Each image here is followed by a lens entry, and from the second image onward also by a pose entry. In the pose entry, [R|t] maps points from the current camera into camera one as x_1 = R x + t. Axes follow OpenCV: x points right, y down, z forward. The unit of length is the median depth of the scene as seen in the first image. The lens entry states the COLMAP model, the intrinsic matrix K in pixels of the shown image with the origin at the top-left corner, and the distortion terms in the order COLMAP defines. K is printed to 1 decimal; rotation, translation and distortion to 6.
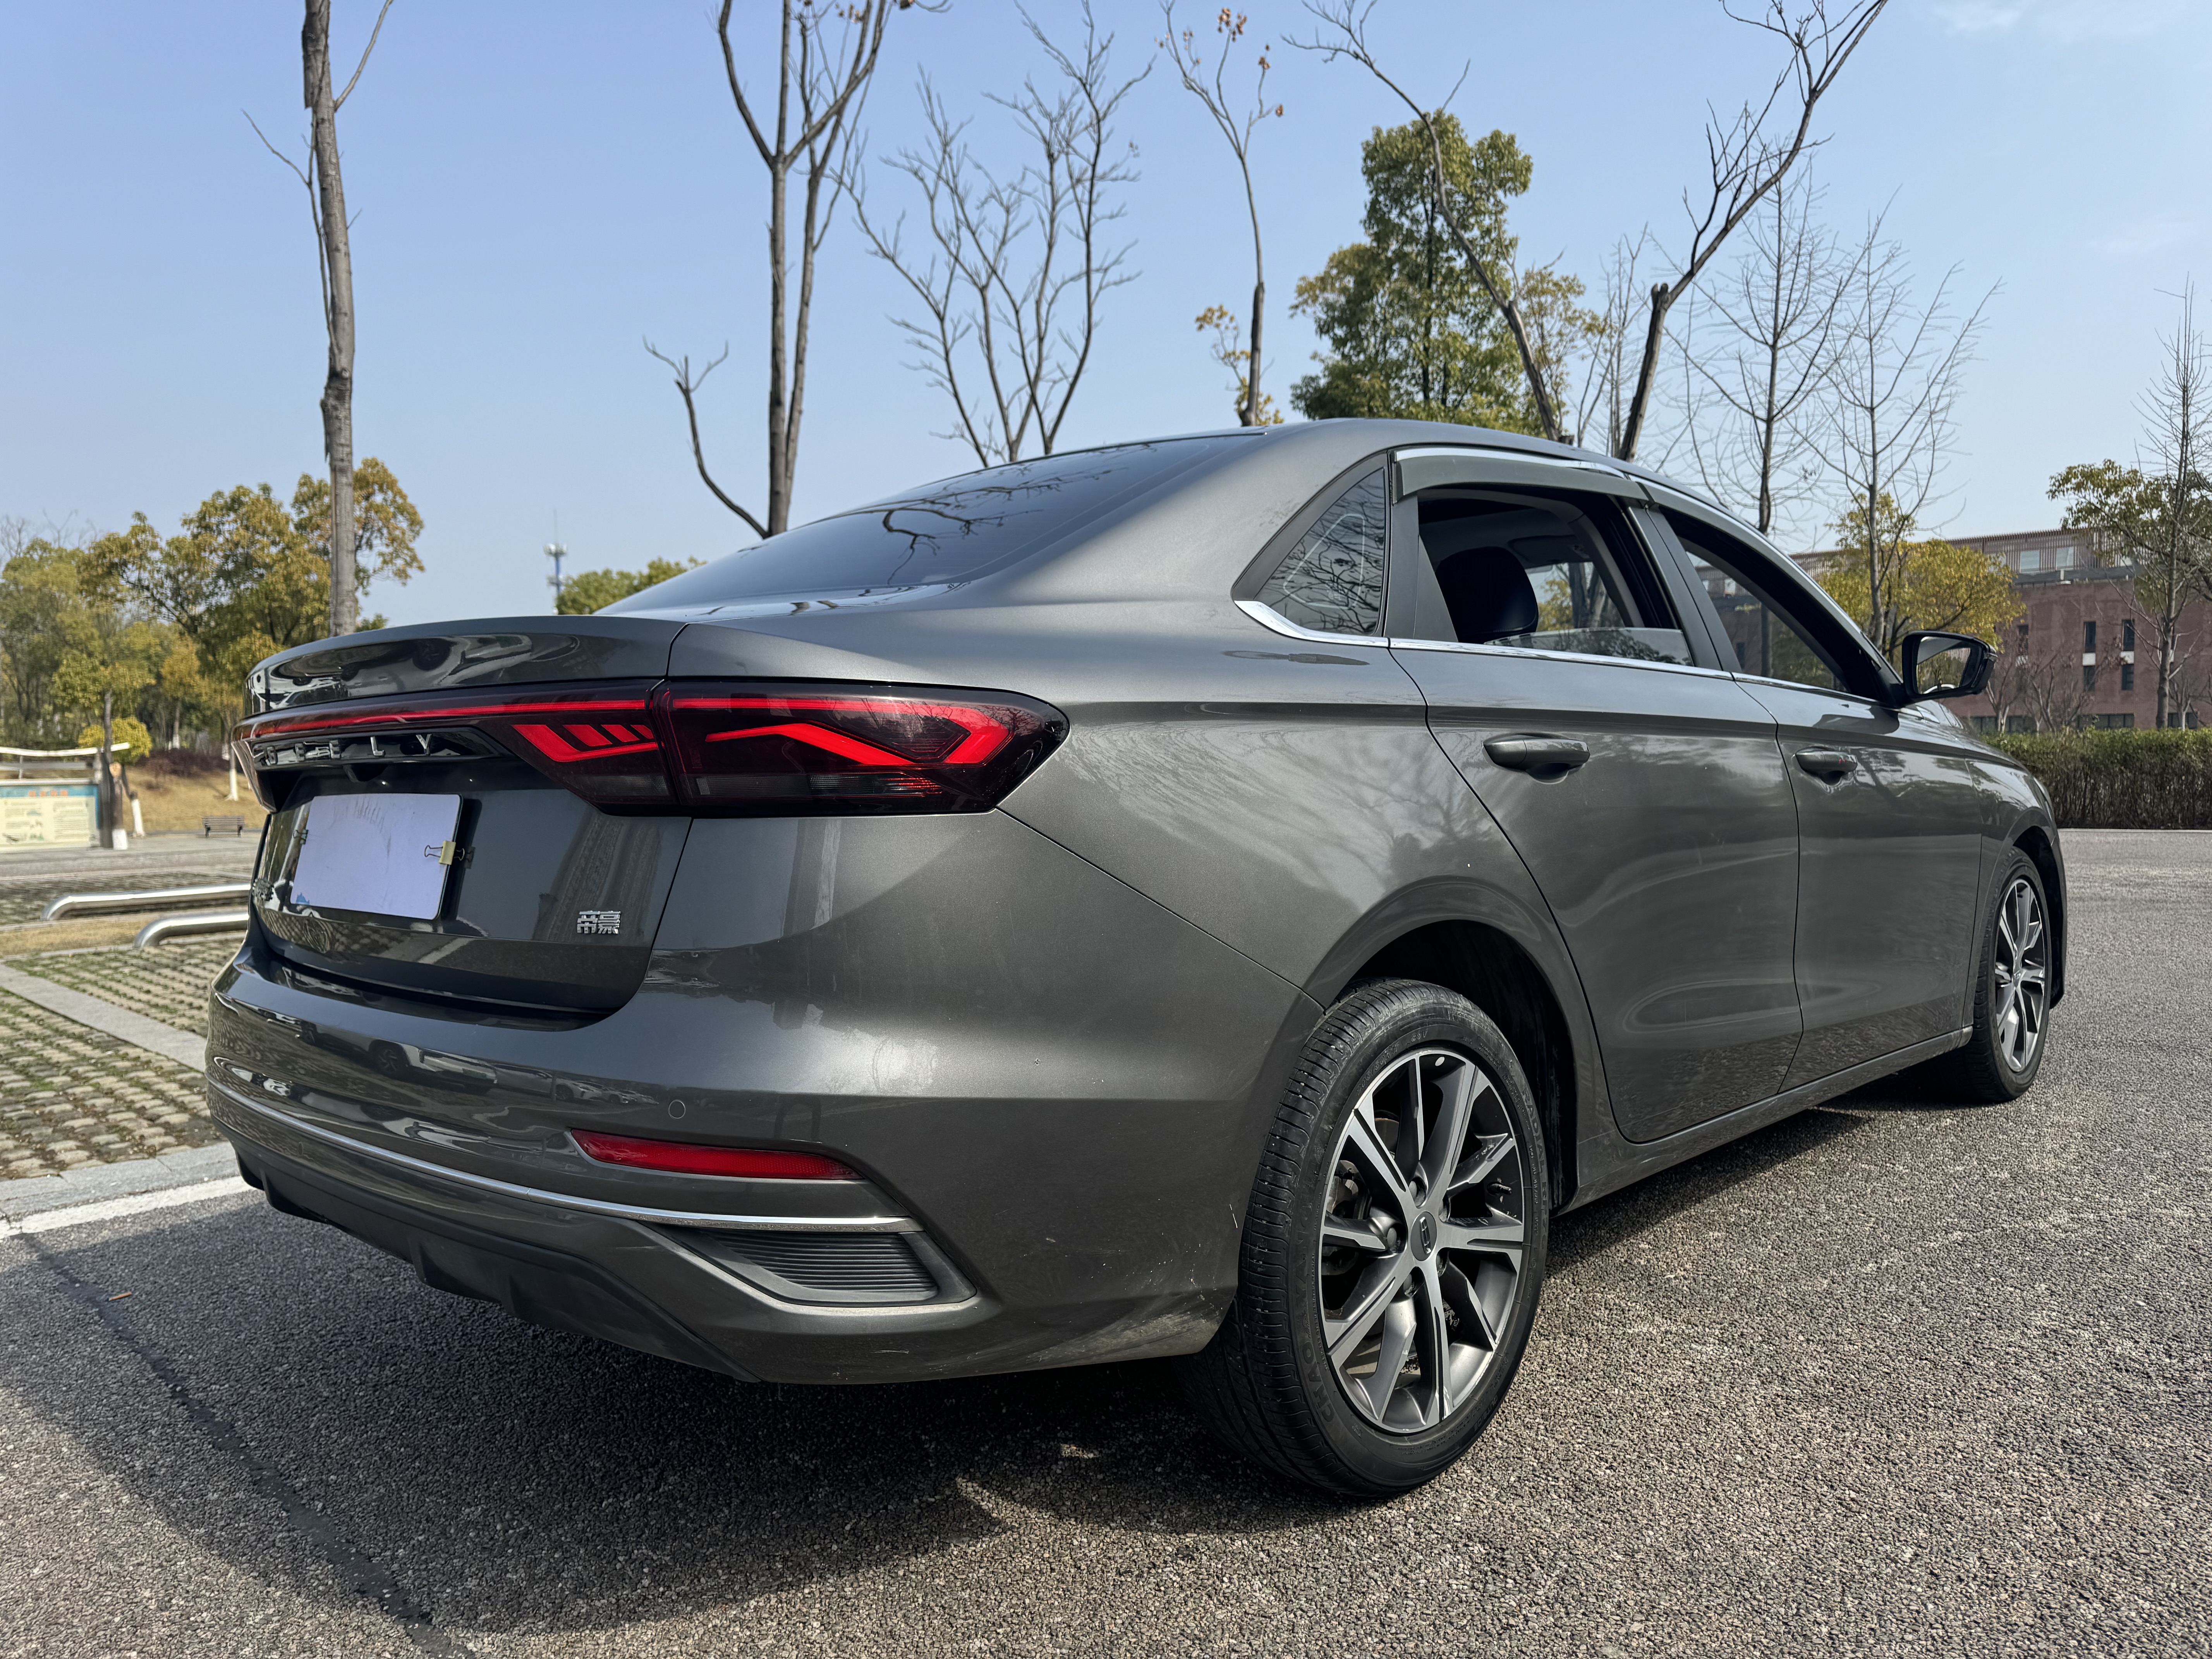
lens RADIAL K [[1526.7, 0, 1050.3], [0, 1526.7, 862.8], [0, 0, 1]] dist [-0.044894, -0.003242]
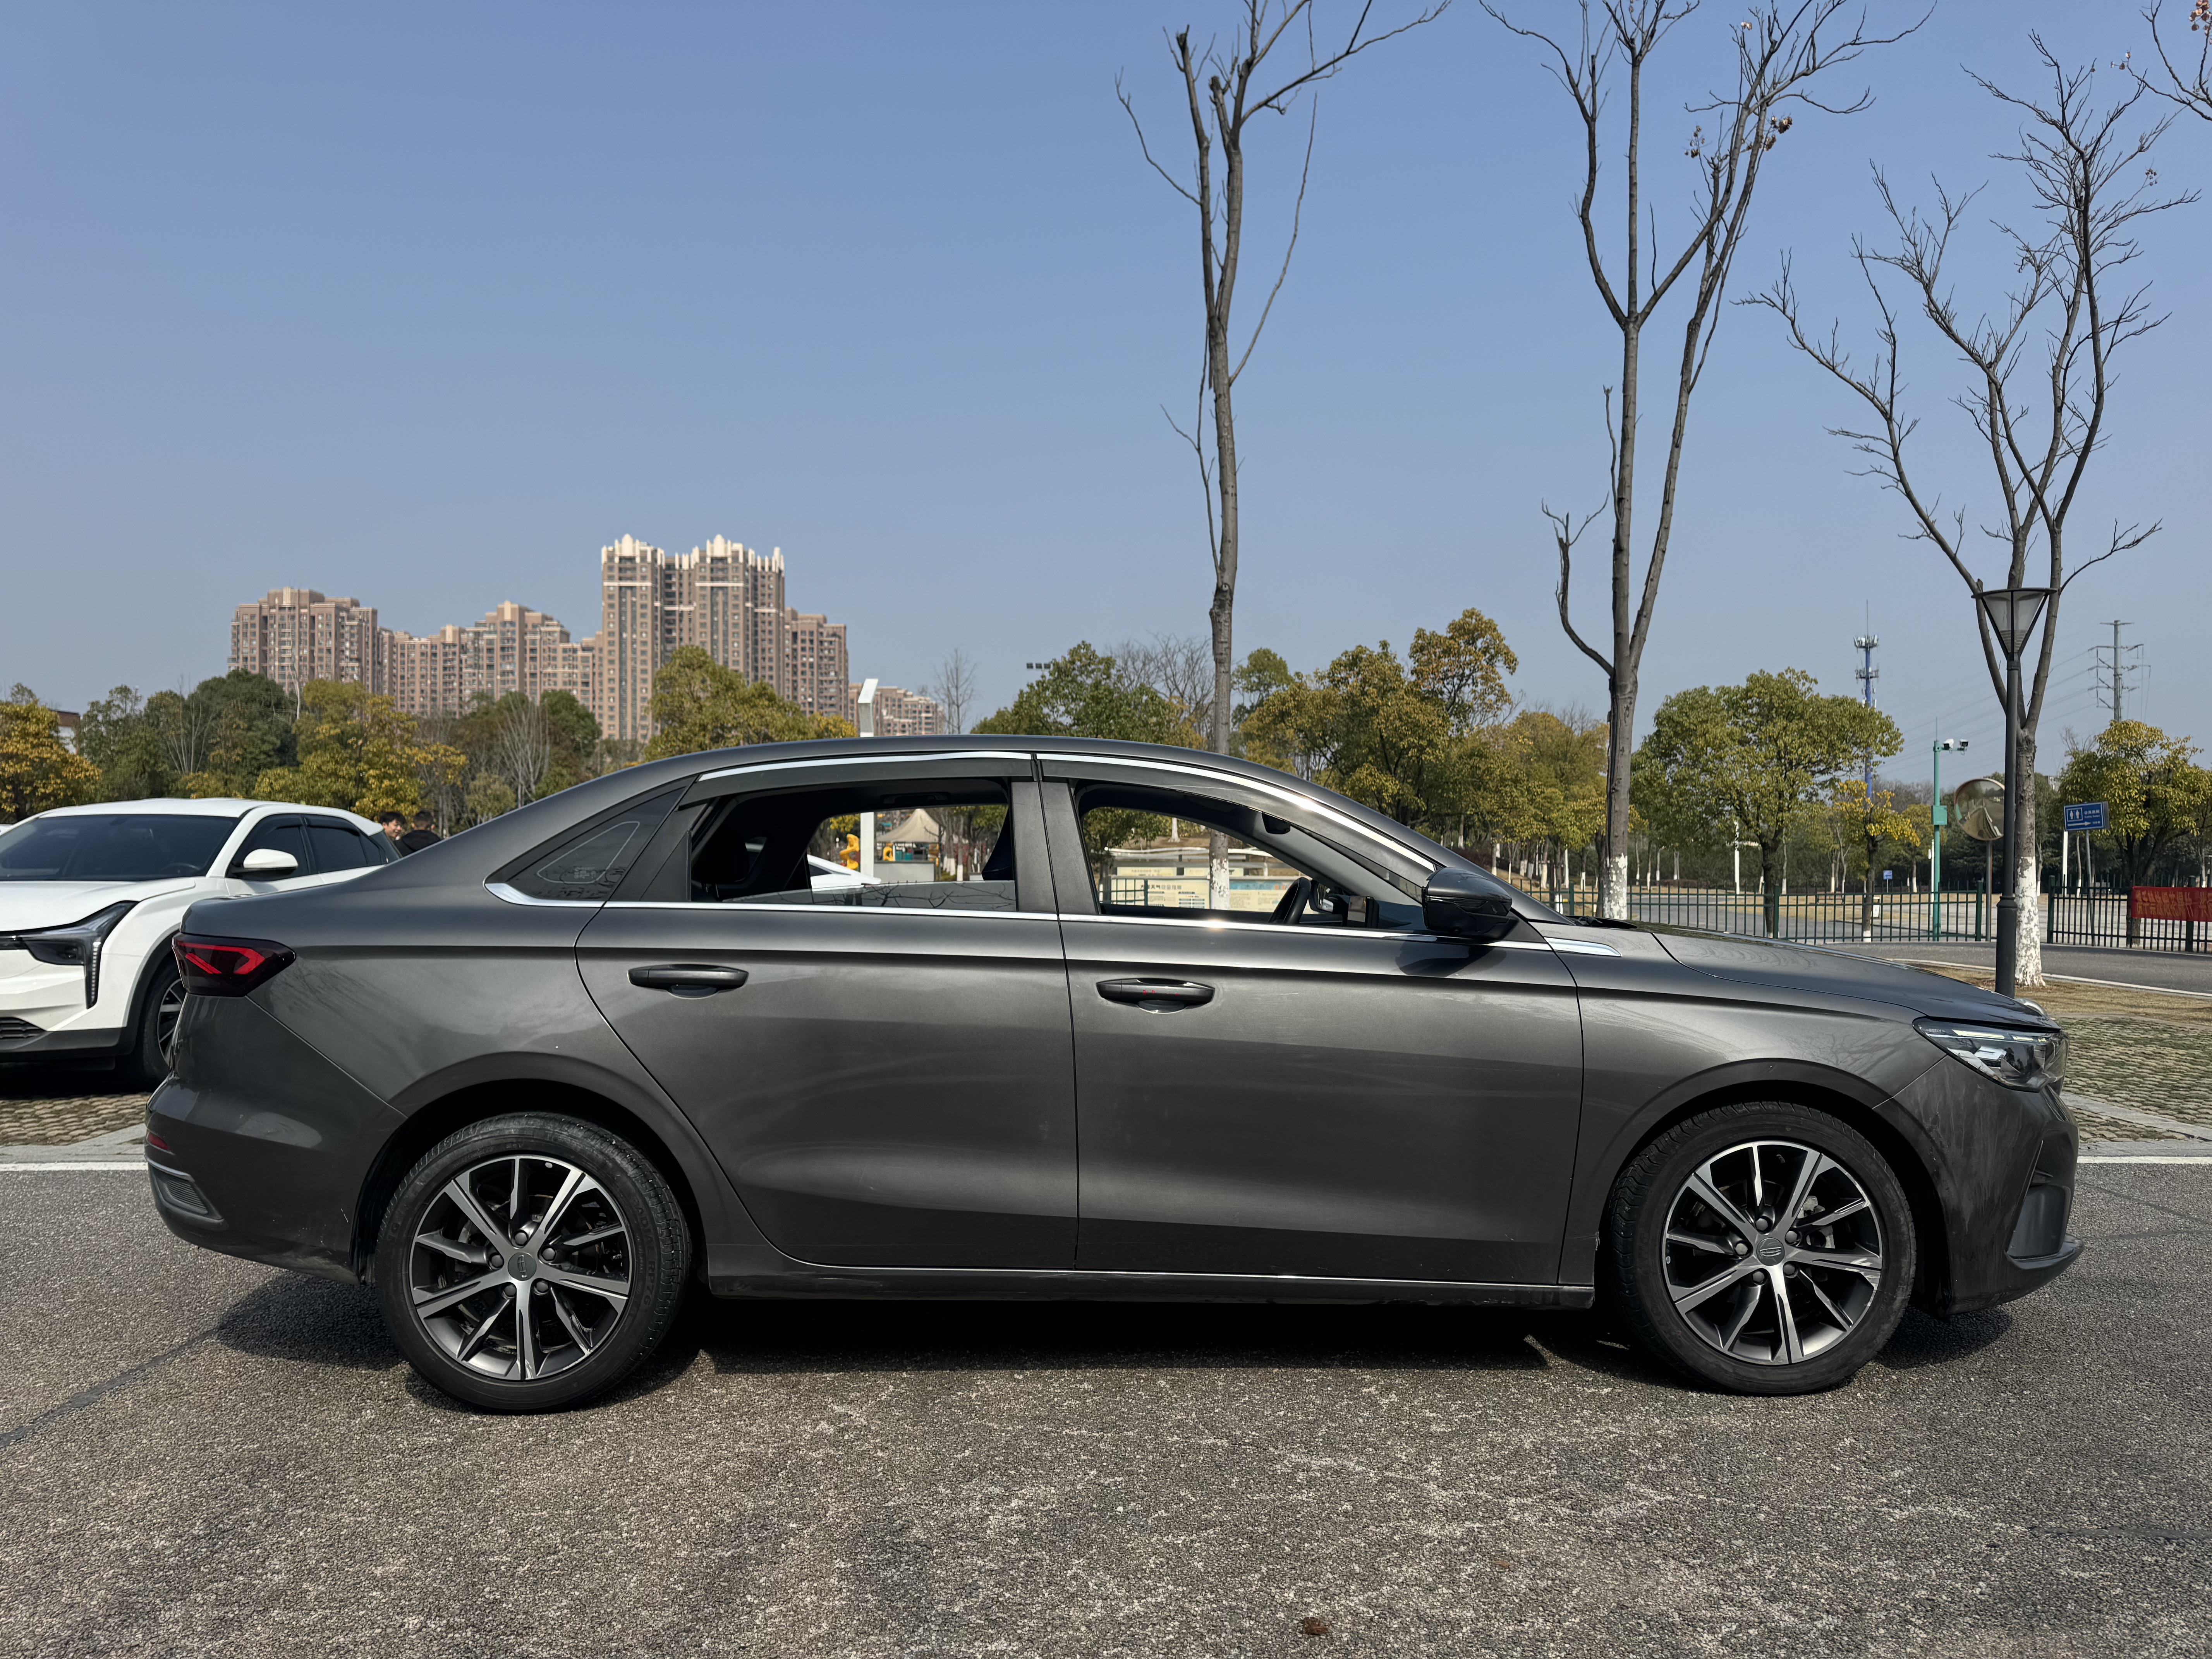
lens RADIAL K [[1472.2, 0, 1106.0], [0, 1472.2, 829.5], [0, 0, 1]] dist [0.023518, -0.061177]
pose [[0.710442, -0.010165, -0.703682, 0.282088], [-0.050792, 0.996548, -0.065675, -0.024293], [0.701920, 0.082399, 0.707473, 0.040829]]
